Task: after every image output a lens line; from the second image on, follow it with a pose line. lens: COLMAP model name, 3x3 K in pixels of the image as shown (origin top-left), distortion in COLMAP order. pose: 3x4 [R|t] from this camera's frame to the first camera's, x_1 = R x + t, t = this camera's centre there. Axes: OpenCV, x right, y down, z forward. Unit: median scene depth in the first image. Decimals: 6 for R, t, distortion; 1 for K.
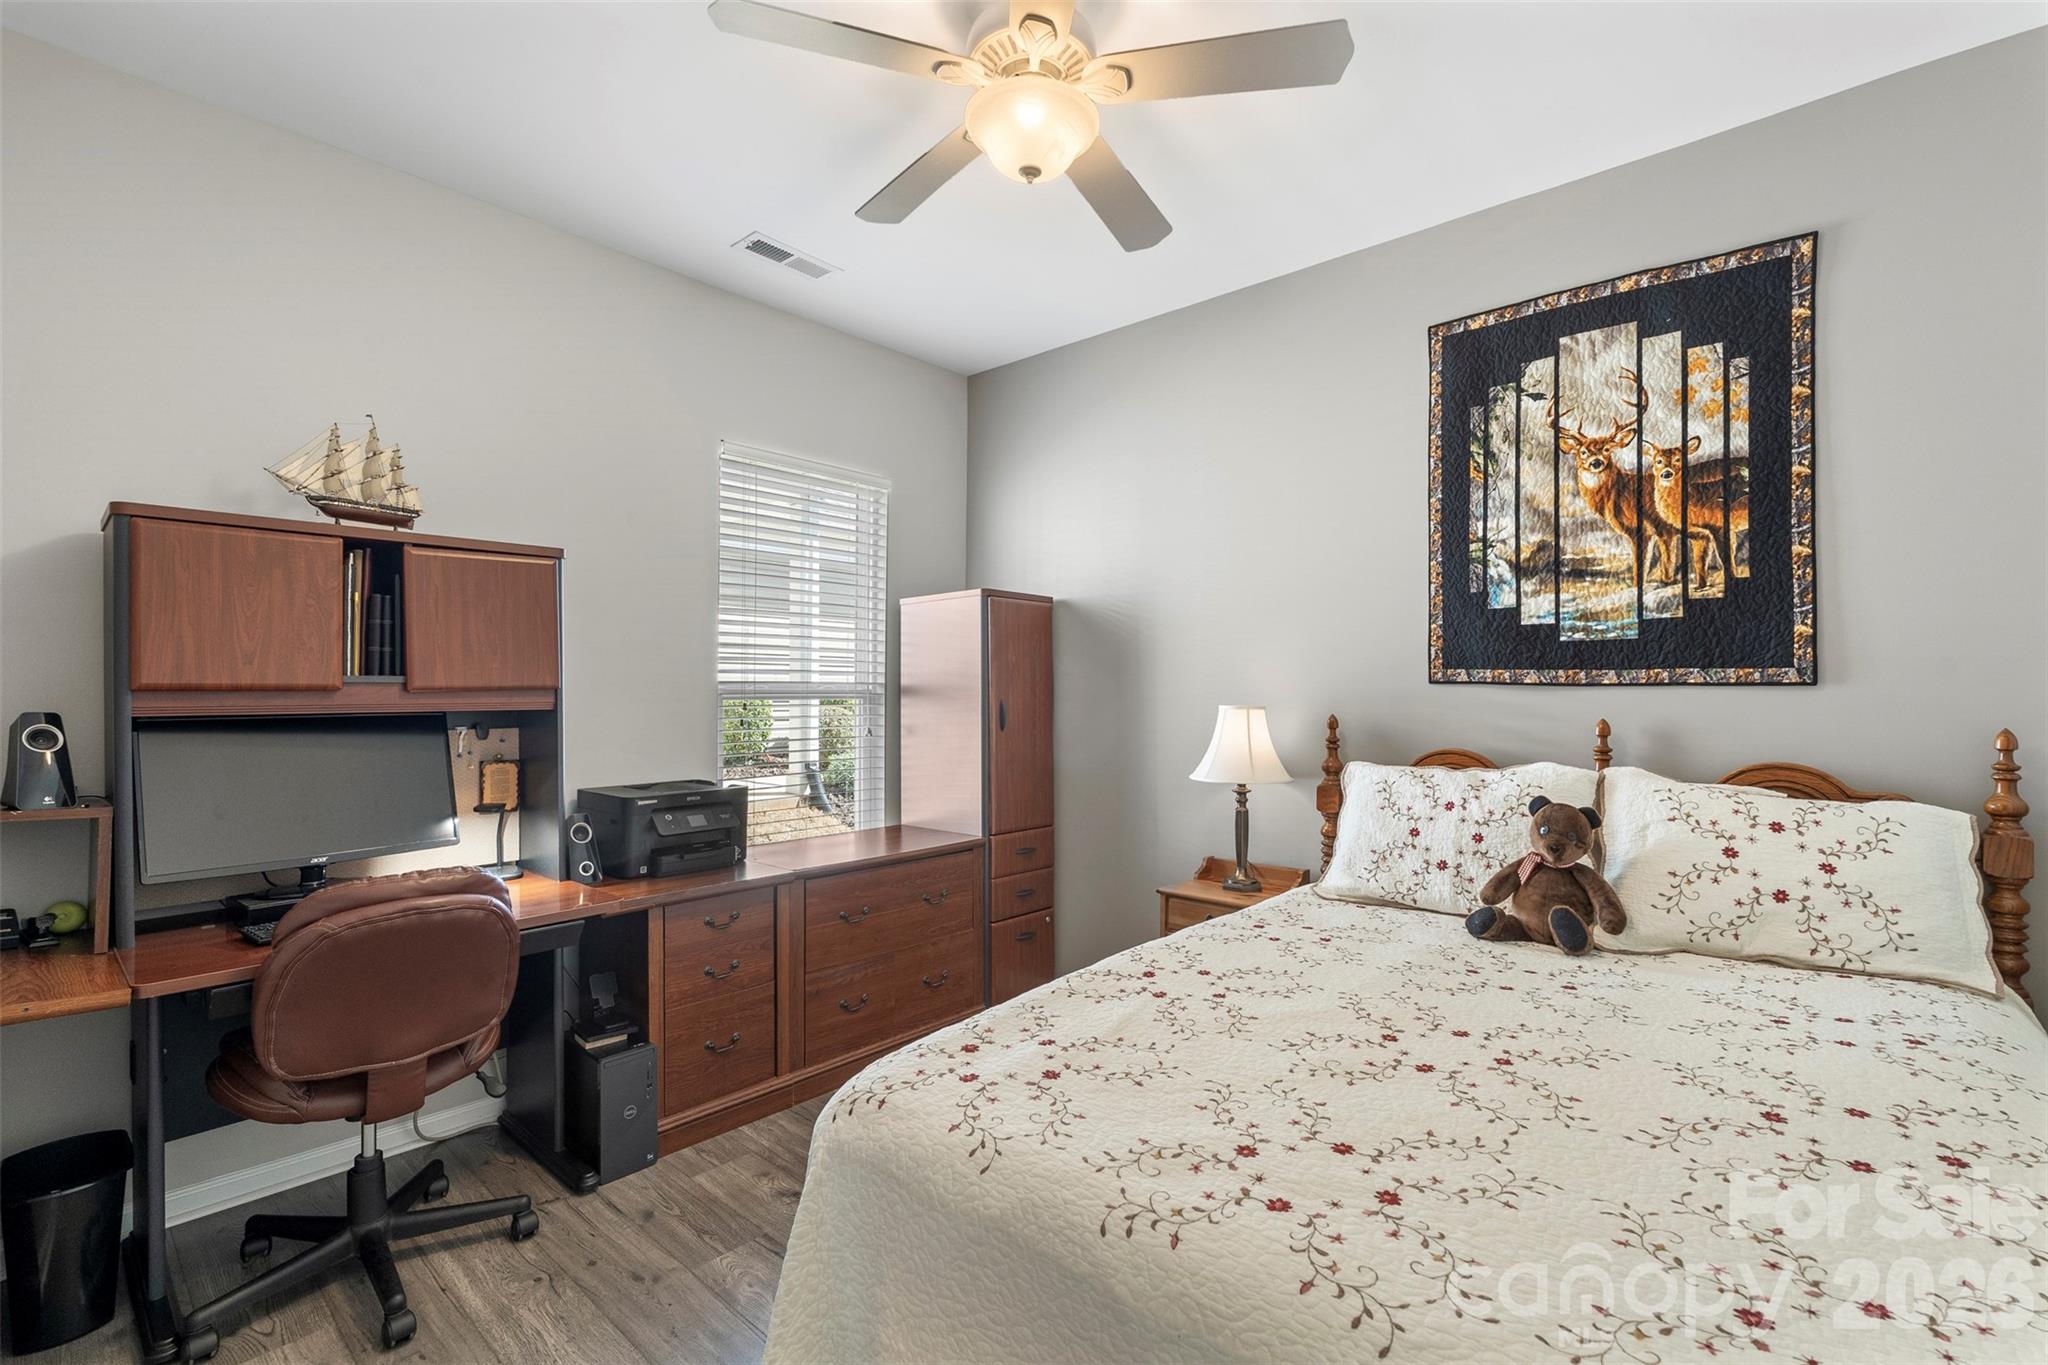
lens RADIAL K [[903.6, 0, 1035.4], [0, 903.6, 678.3], [0, 0, 1]] dist [-0.000055, 0.000012]
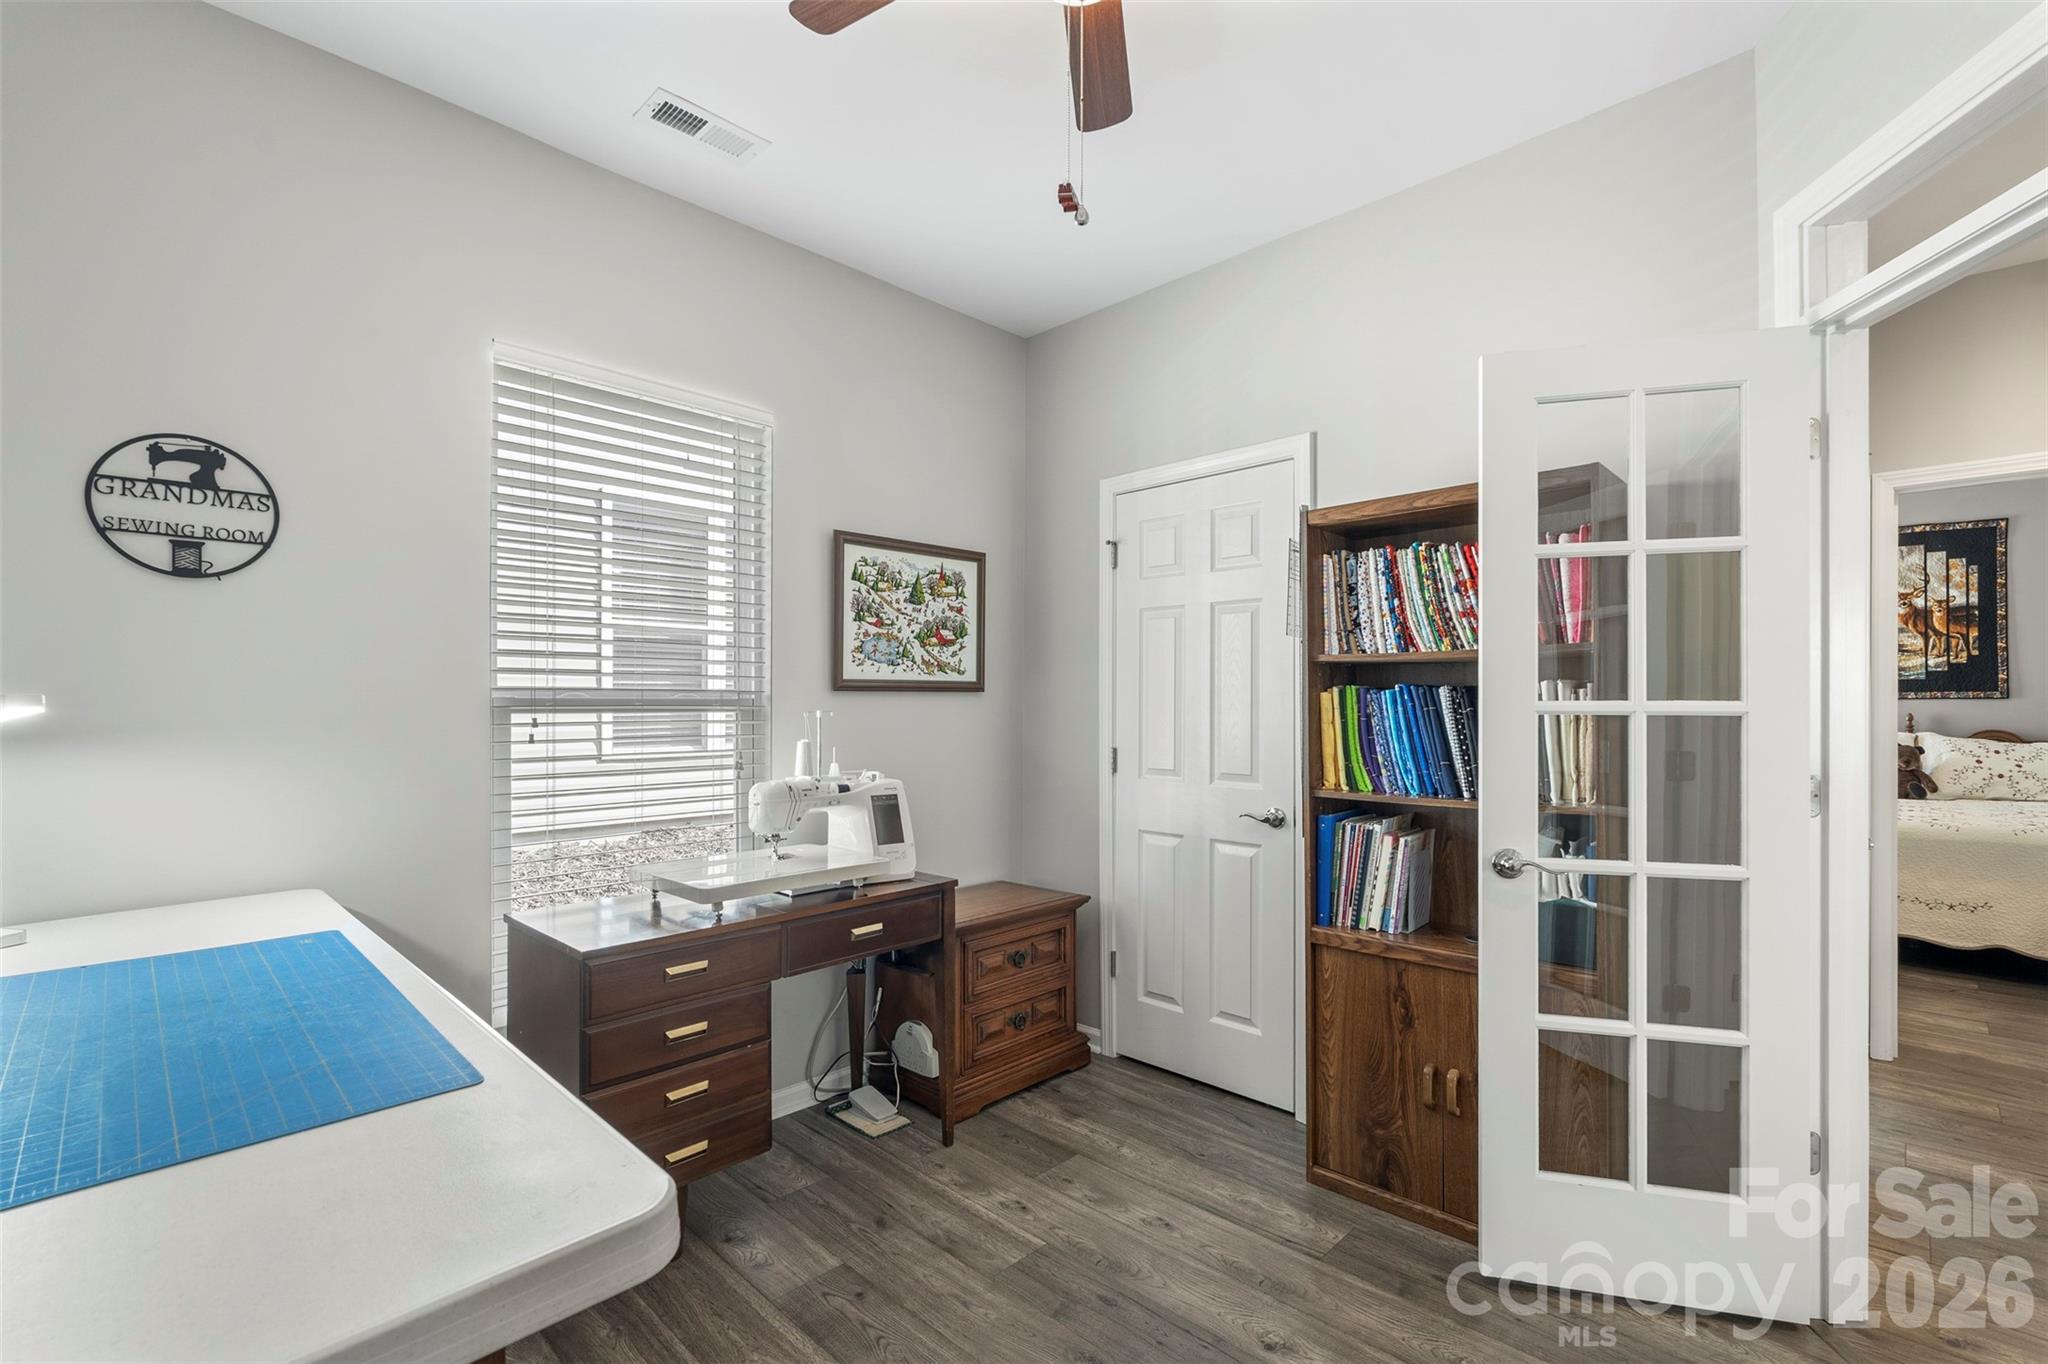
lens RADIAL K [[910.0, 0, 1028.0], [0, 910.0, 694.7], [0, 0, 1]] dist [-0.003595, -0.000777]
pose [[0.999197, -0.002616, -0.039991, -1.658980], [0.002666, 0.999996, 0.001208, -0.012697], [0.039987, -0.001314, 0.999199, -1.532837]]
